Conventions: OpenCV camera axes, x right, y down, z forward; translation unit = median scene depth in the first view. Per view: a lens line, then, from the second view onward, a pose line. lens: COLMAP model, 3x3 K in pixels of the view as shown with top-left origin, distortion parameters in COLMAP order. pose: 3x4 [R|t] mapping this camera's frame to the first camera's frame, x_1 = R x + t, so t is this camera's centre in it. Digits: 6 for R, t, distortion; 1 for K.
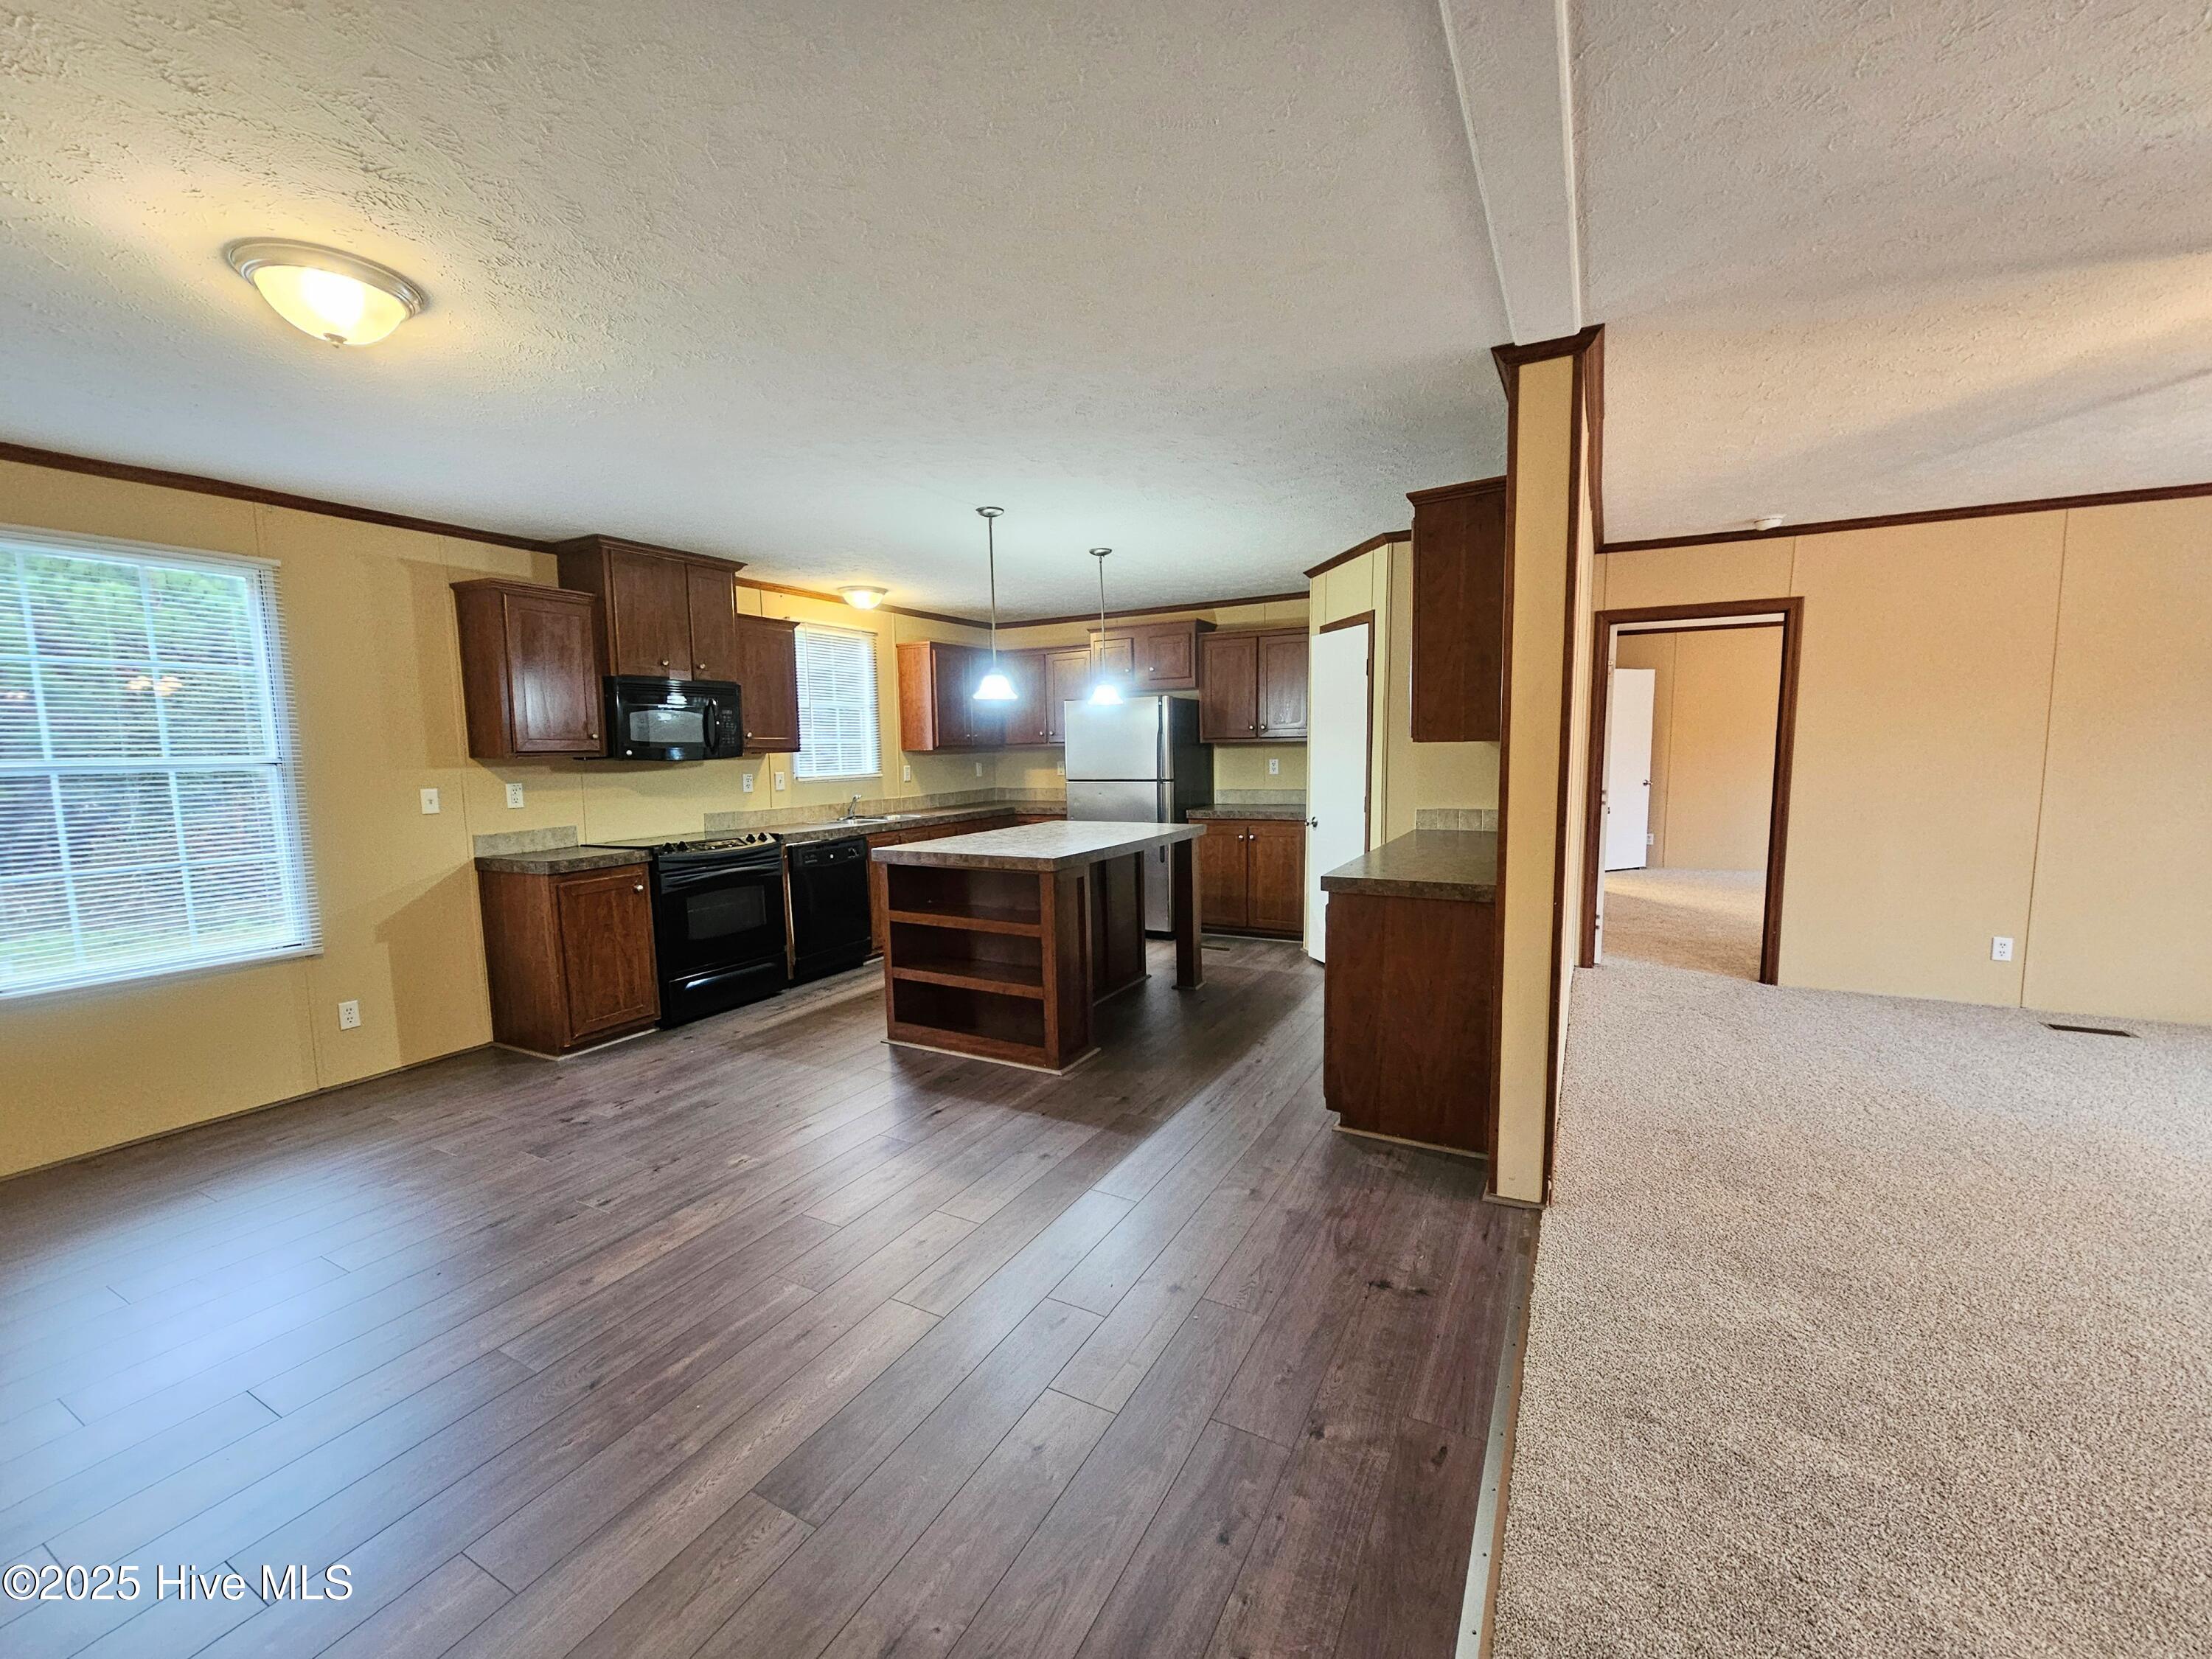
lens RADIAL K [[909.0, 0, 1091.9], [0, 909.0, 848.0], [0, 0, 1]] dist [-0.001467, -0.000134]
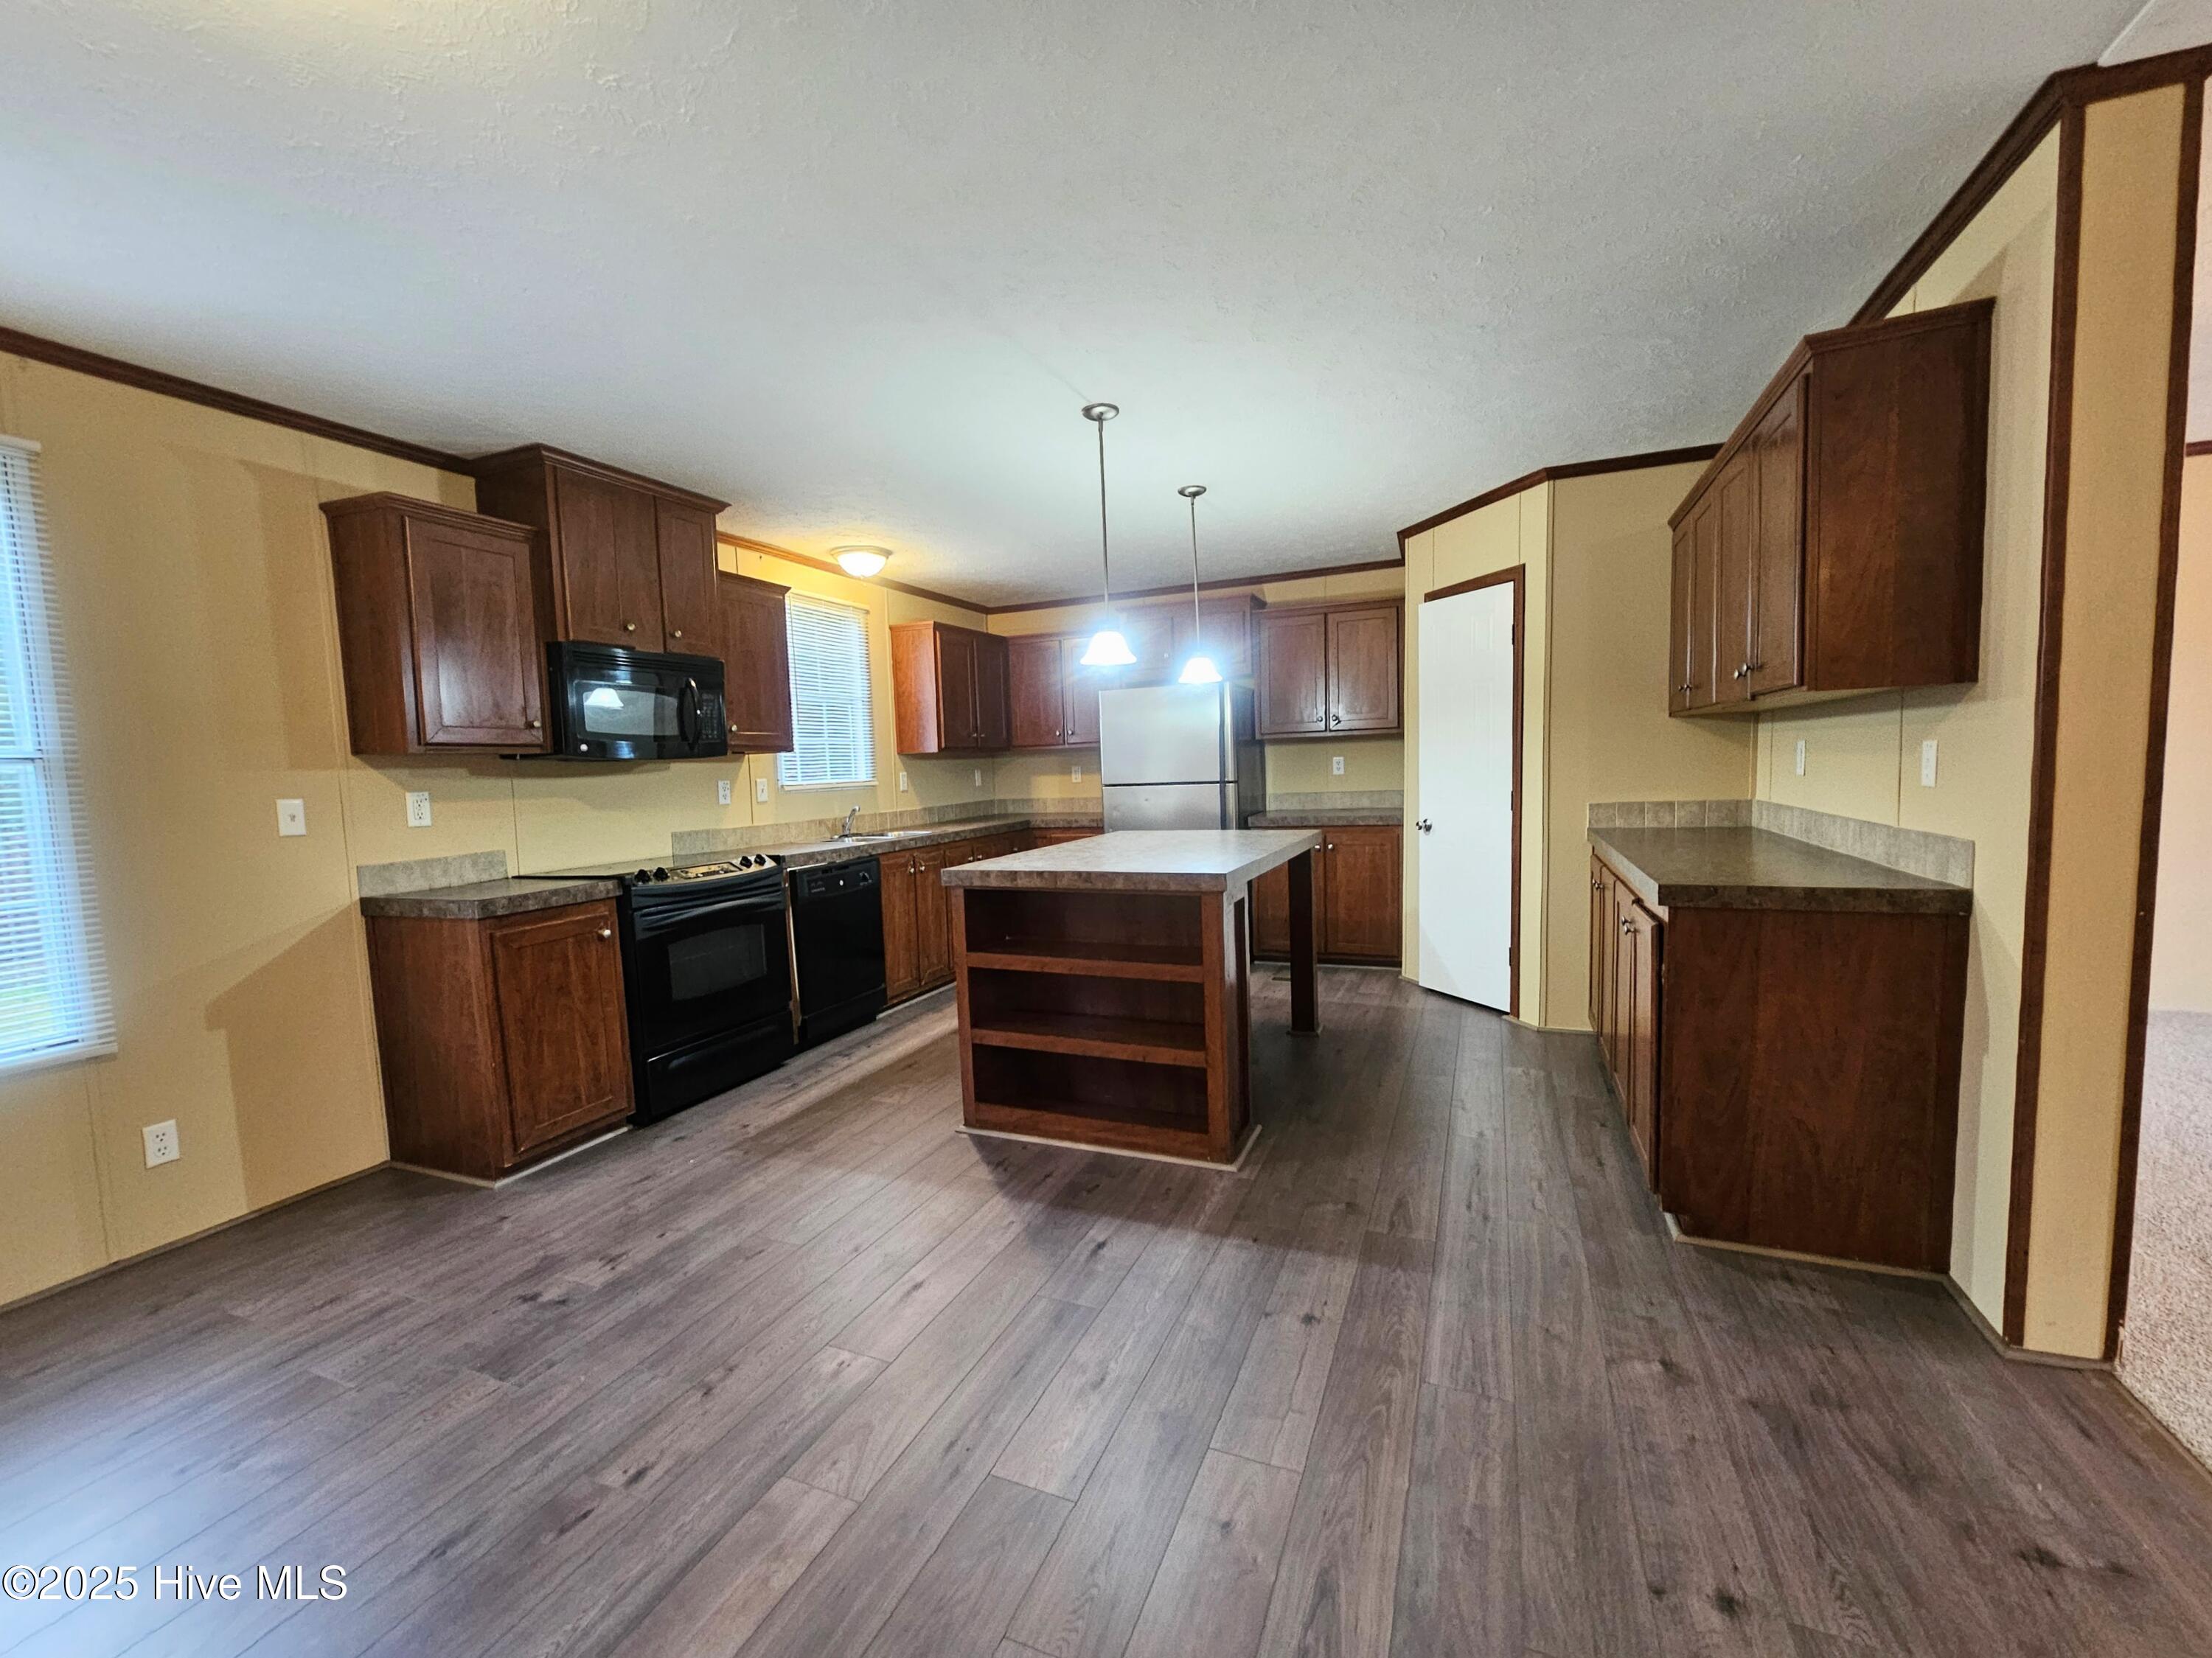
lens RADIAL K [[908.9, 0, 1088.6], [0, 908.9, 849.3], [0, 0, 1]] dist [-0.001467, -0.000134]
pose [[0.994372, -0.025354, 0.102868, -0.190933], [0.027780, 0.999367, -0.022215, 0.004290], [-0.102240, 0.024947, 0.994447, 0.244336]]
